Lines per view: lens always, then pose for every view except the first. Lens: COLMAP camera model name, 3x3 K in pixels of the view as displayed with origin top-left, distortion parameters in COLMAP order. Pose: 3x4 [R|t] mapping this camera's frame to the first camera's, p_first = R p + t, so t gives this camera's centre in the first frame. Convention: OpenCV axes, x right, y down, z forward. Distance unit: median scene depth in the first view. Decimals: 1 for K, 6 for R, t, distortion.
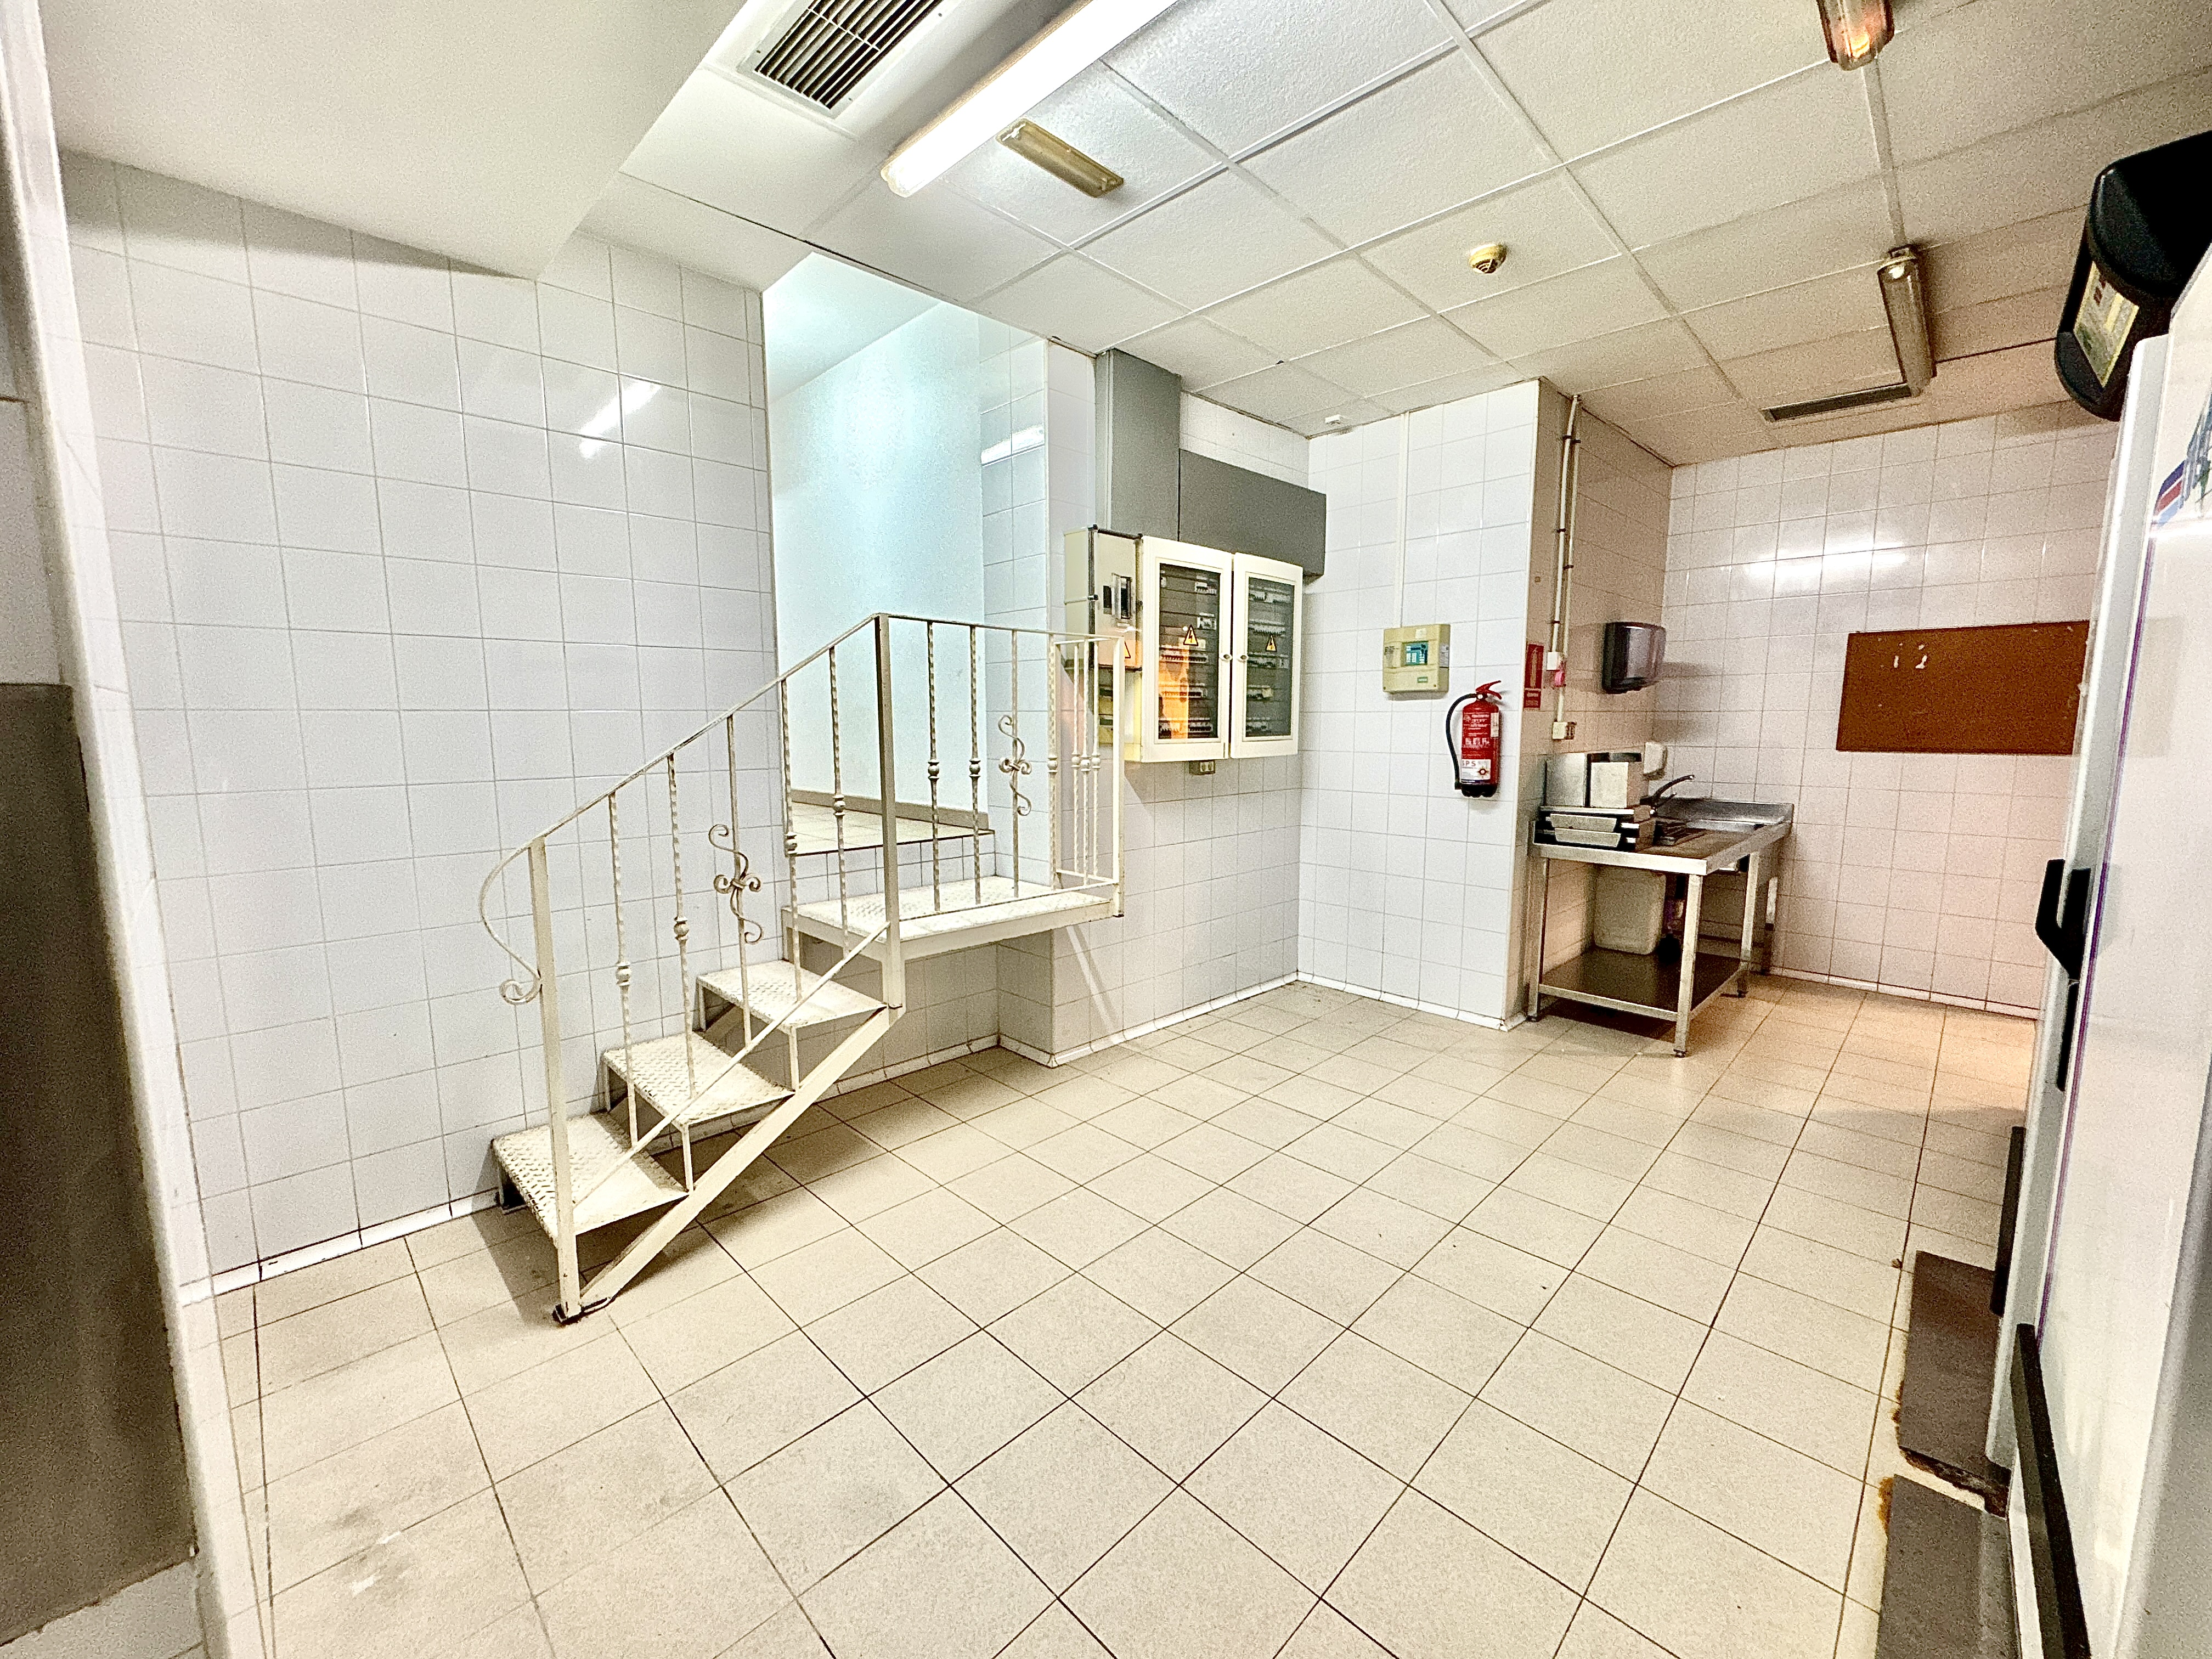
lens RADIAL K [[887.5, 0, 1110.5], [0, 887.5, 828.9], [0, 0, 1]] dist [-0.007131, 0.001127]
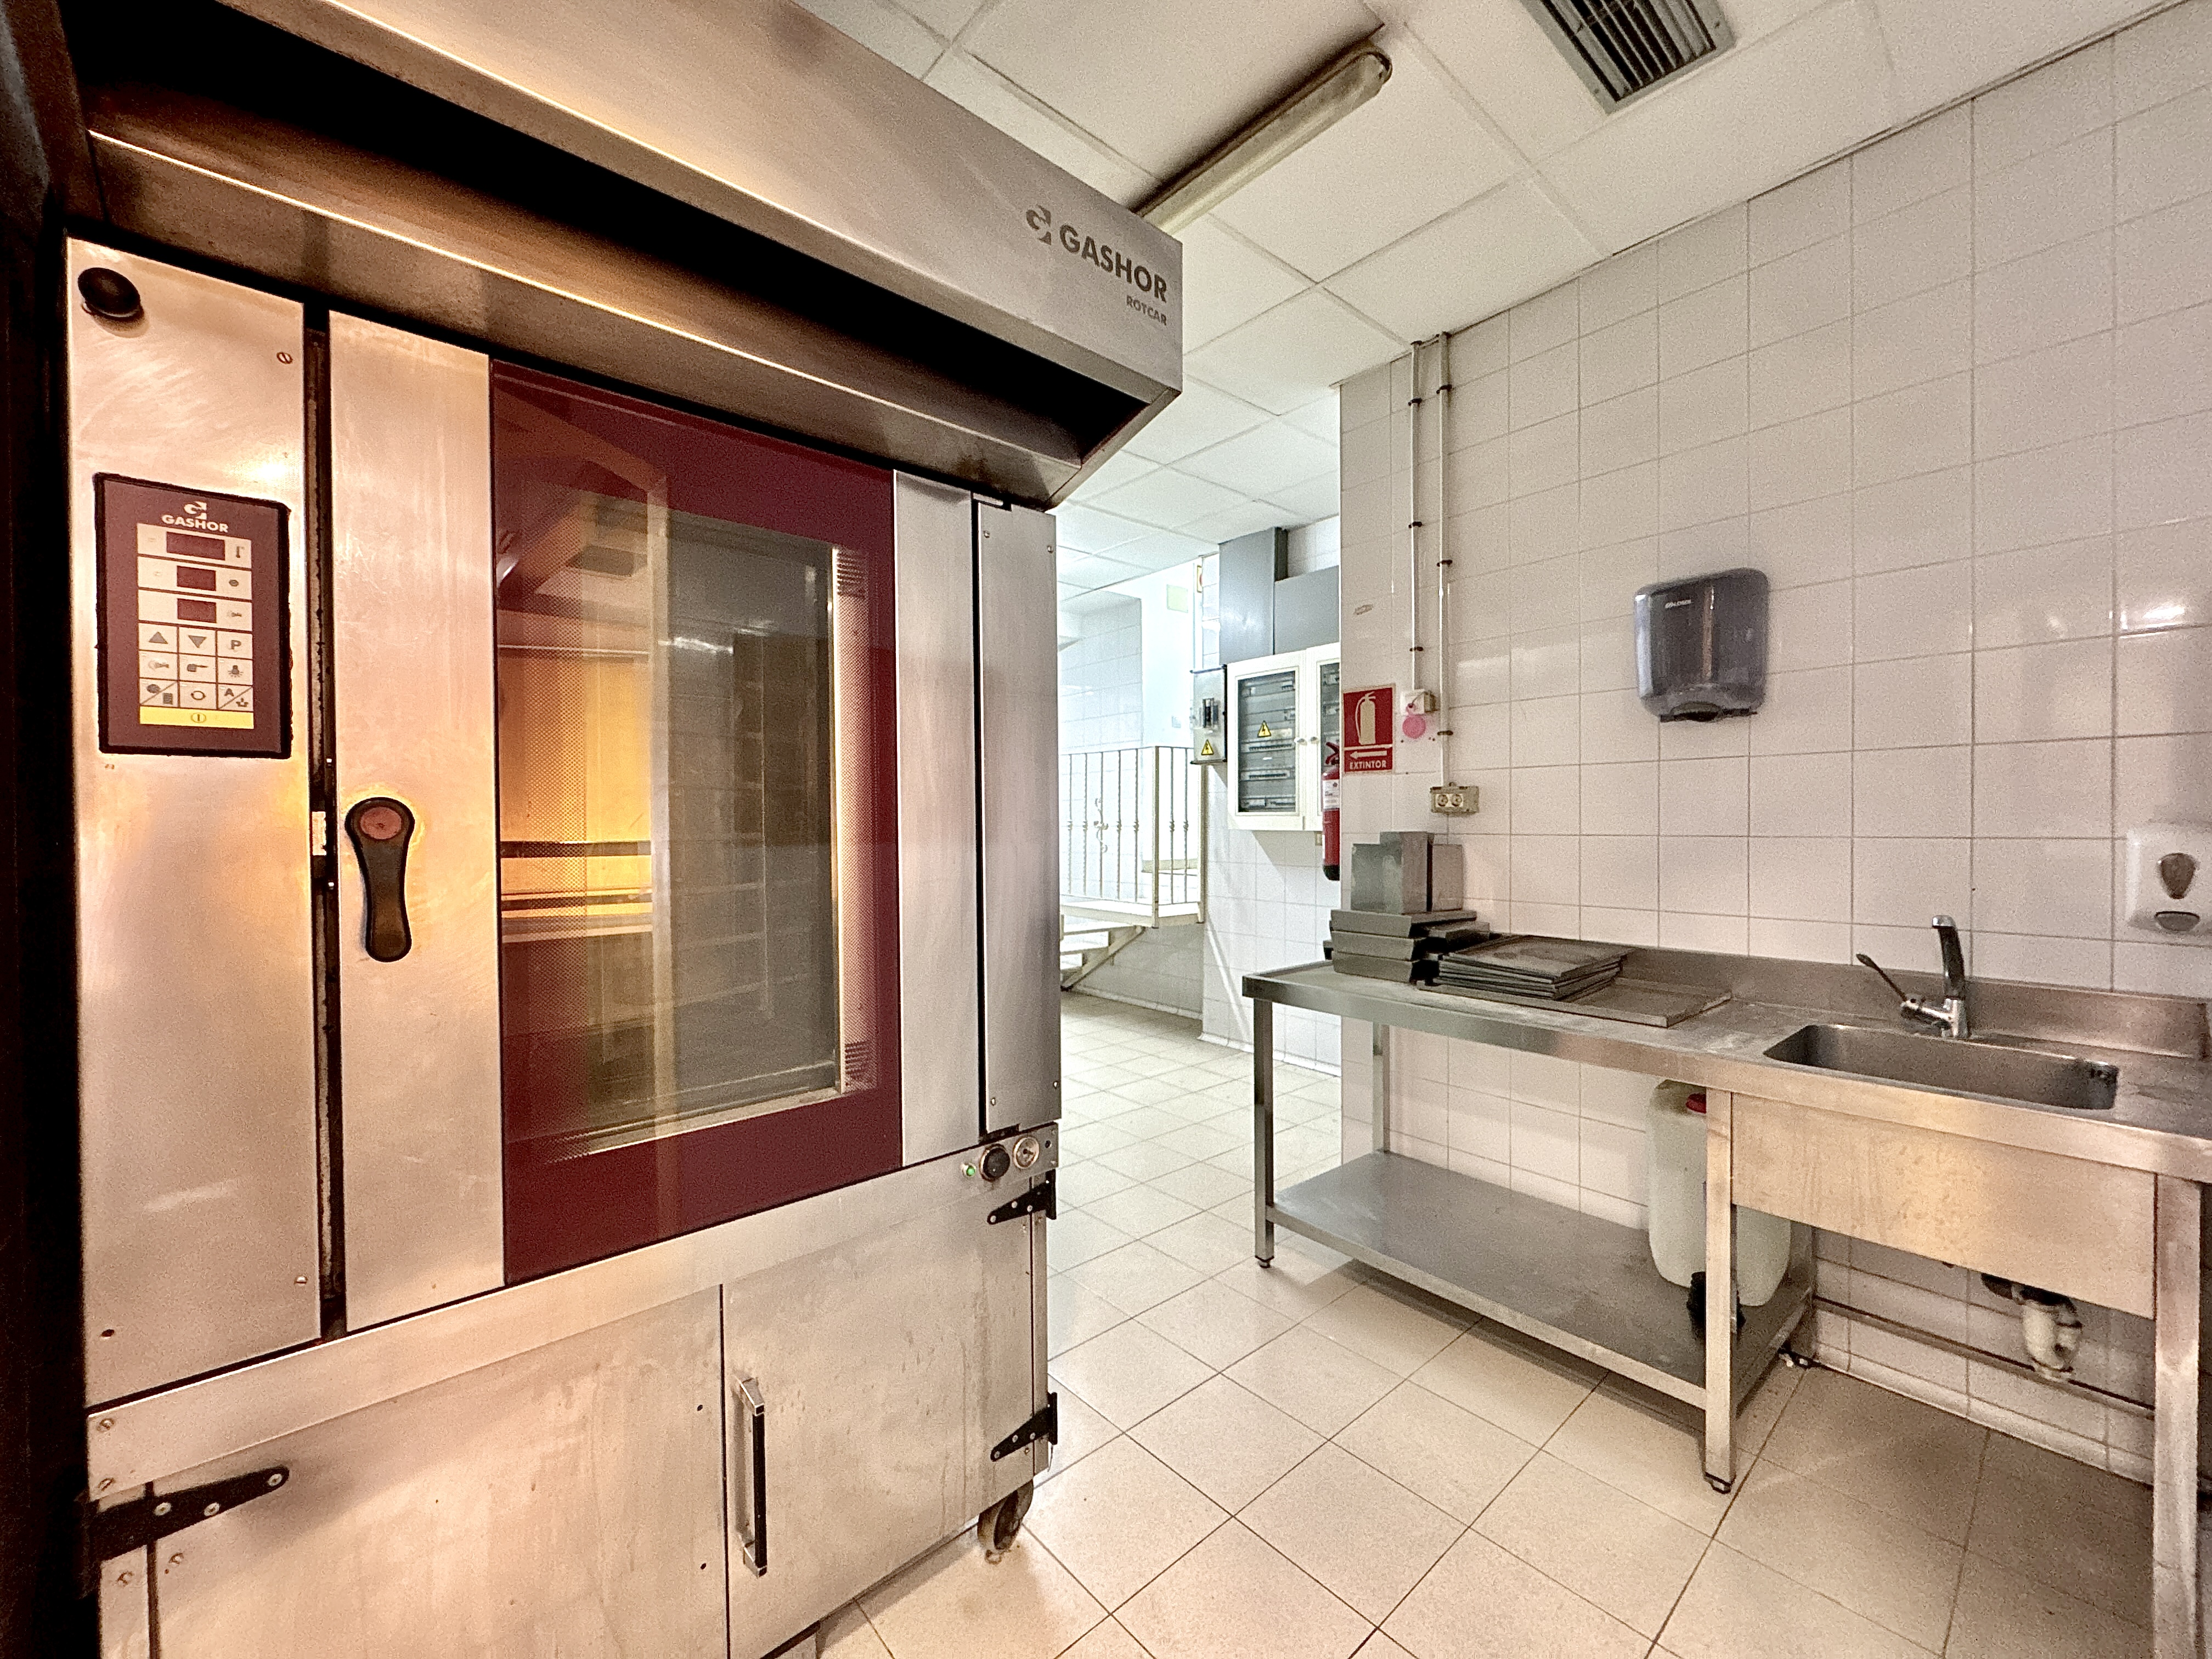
lens RADIAL K [[887.5, 0, 1101.8], [0, 887.5, 828.4], [0, 0, 1]] dist [-0.007131, 0.001127]
pose [[-0.074172, 0.011640, -0.997178, 1.279940], [-0.119916, 0.992572, 0.020506, -0.075516], [0.990009, 0.121098, -0.072225, 0.844633]]
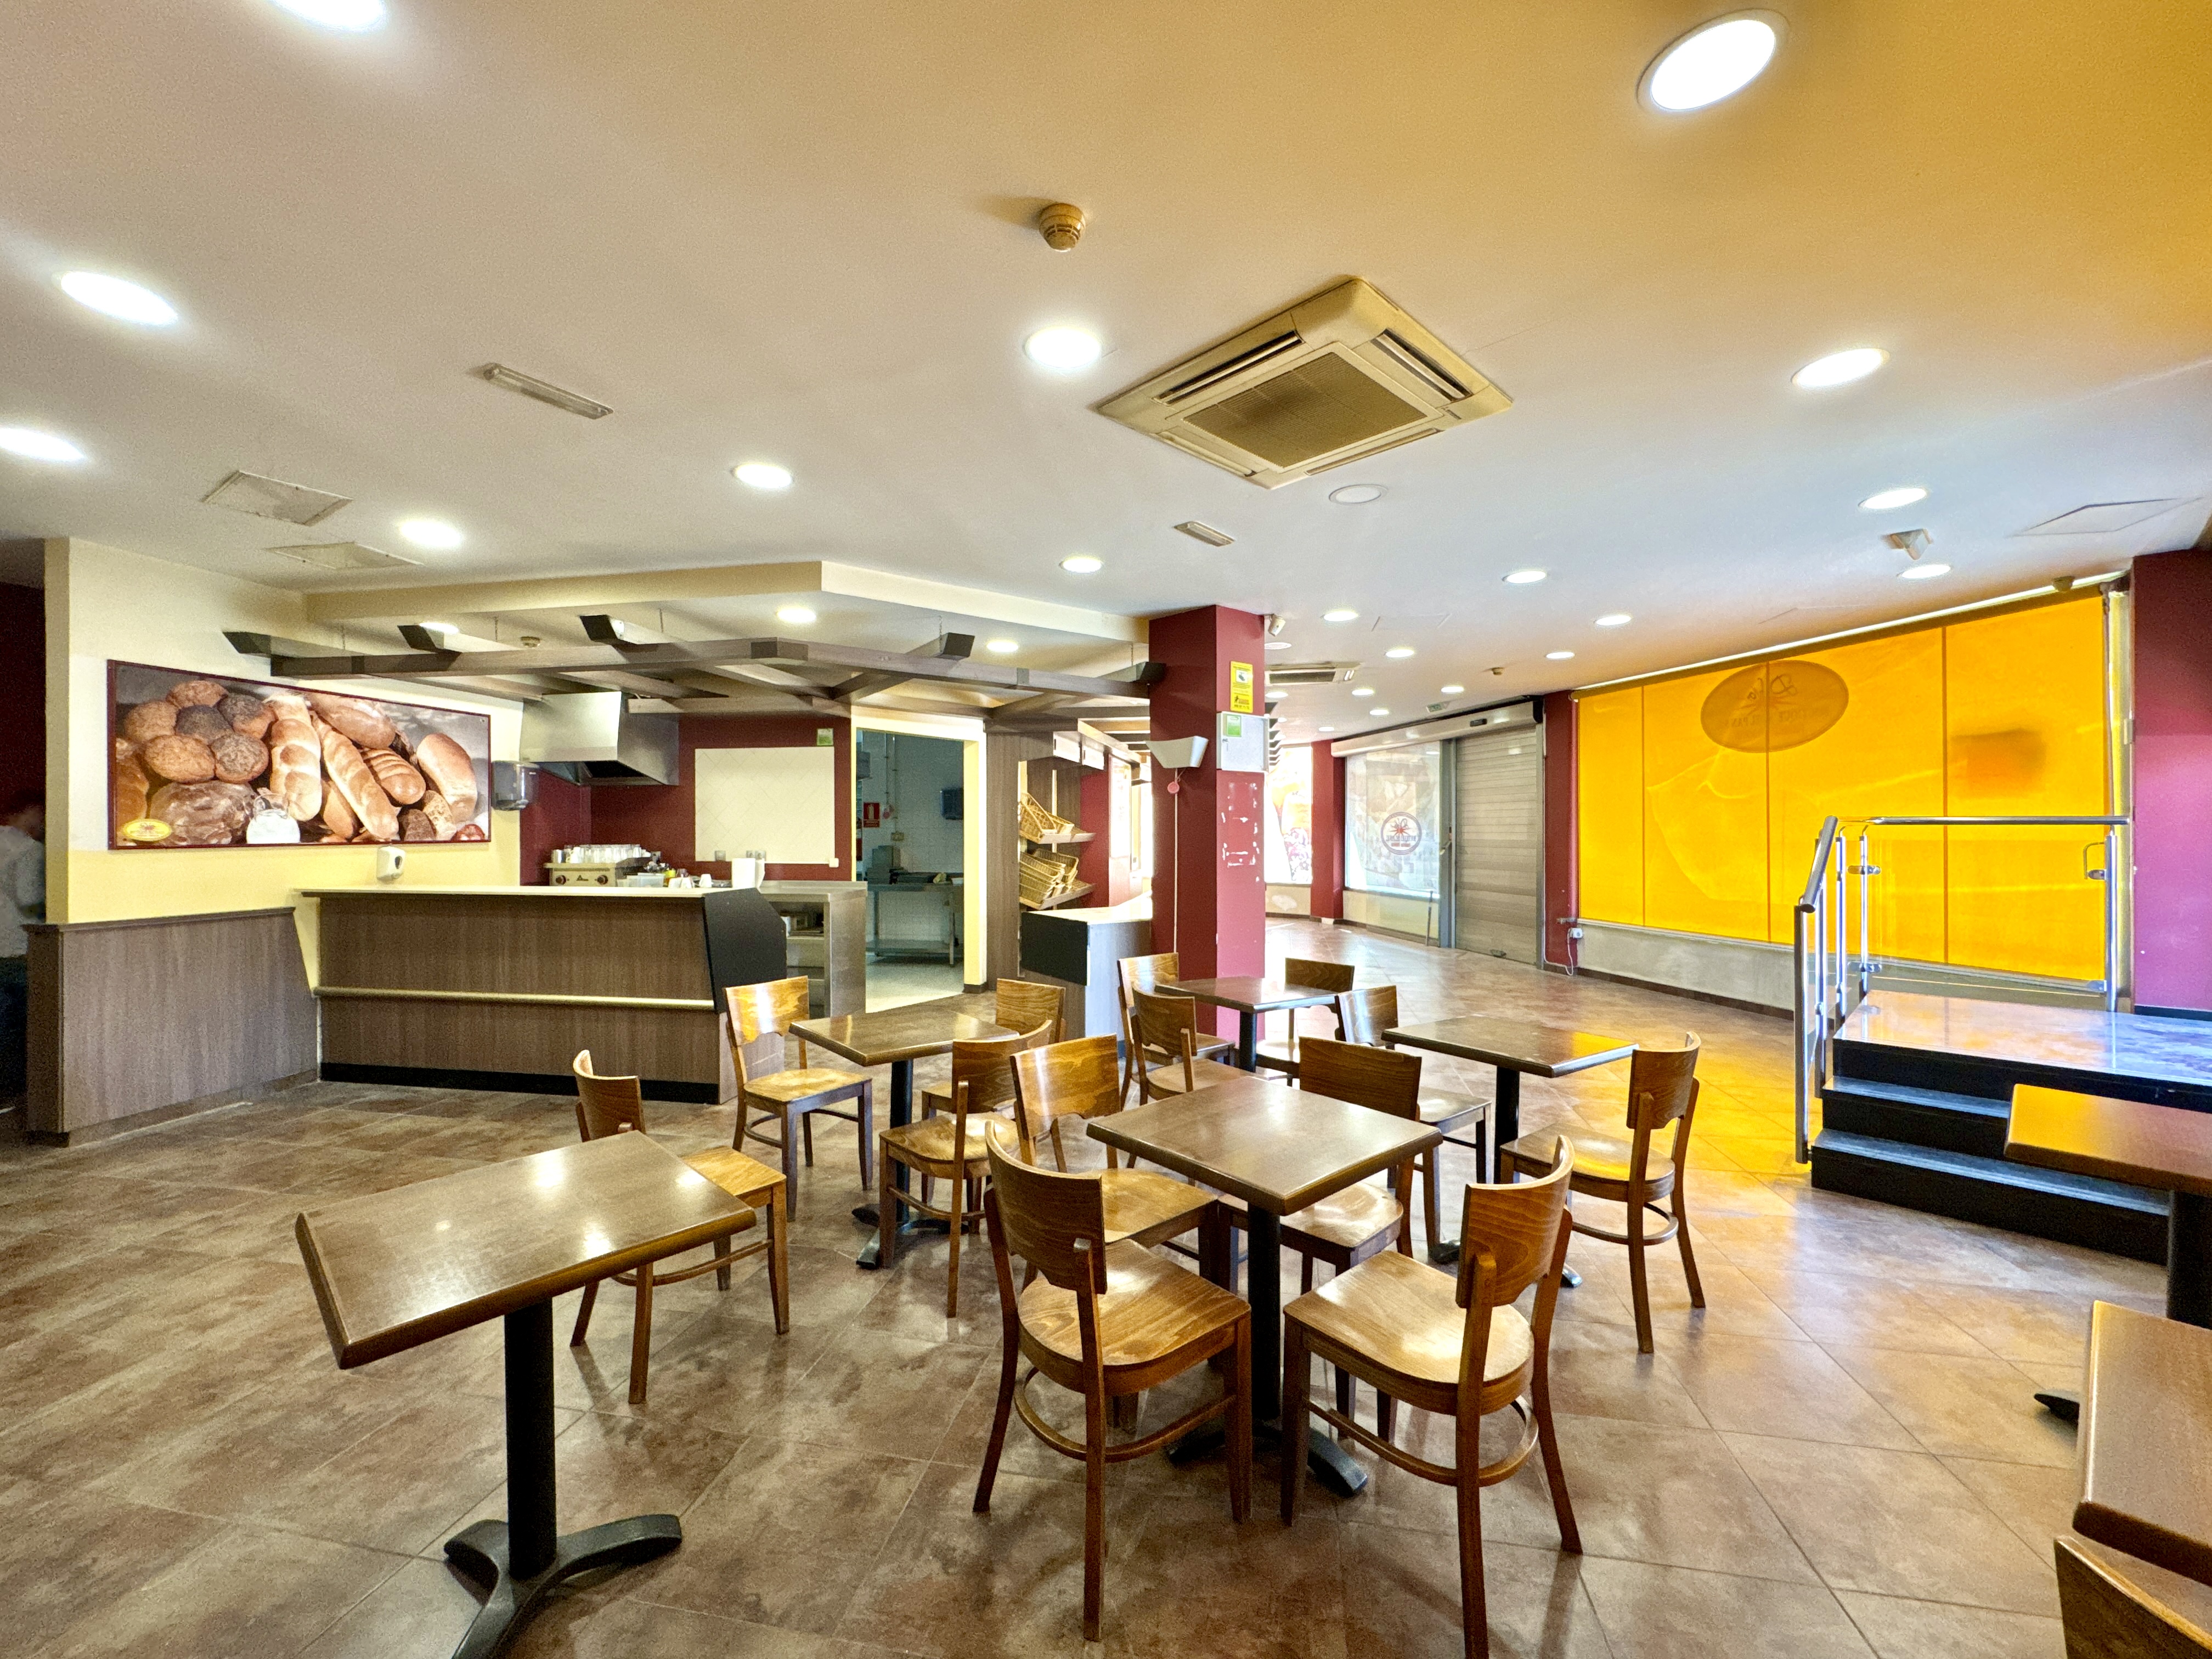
lens RADIAL K [[887.5, 0, 1104.2], [0, 887.5, 828.0], [0, 0, 1]] dist [-0.007131, 0.001127]
pose [[0.567357, -0.000009, -0.823472, 2.992587], [-0.101957, 0.992305, -0.070257, -0.022967], [0.817135, 0.123819, 0.562991, 0.115594]]
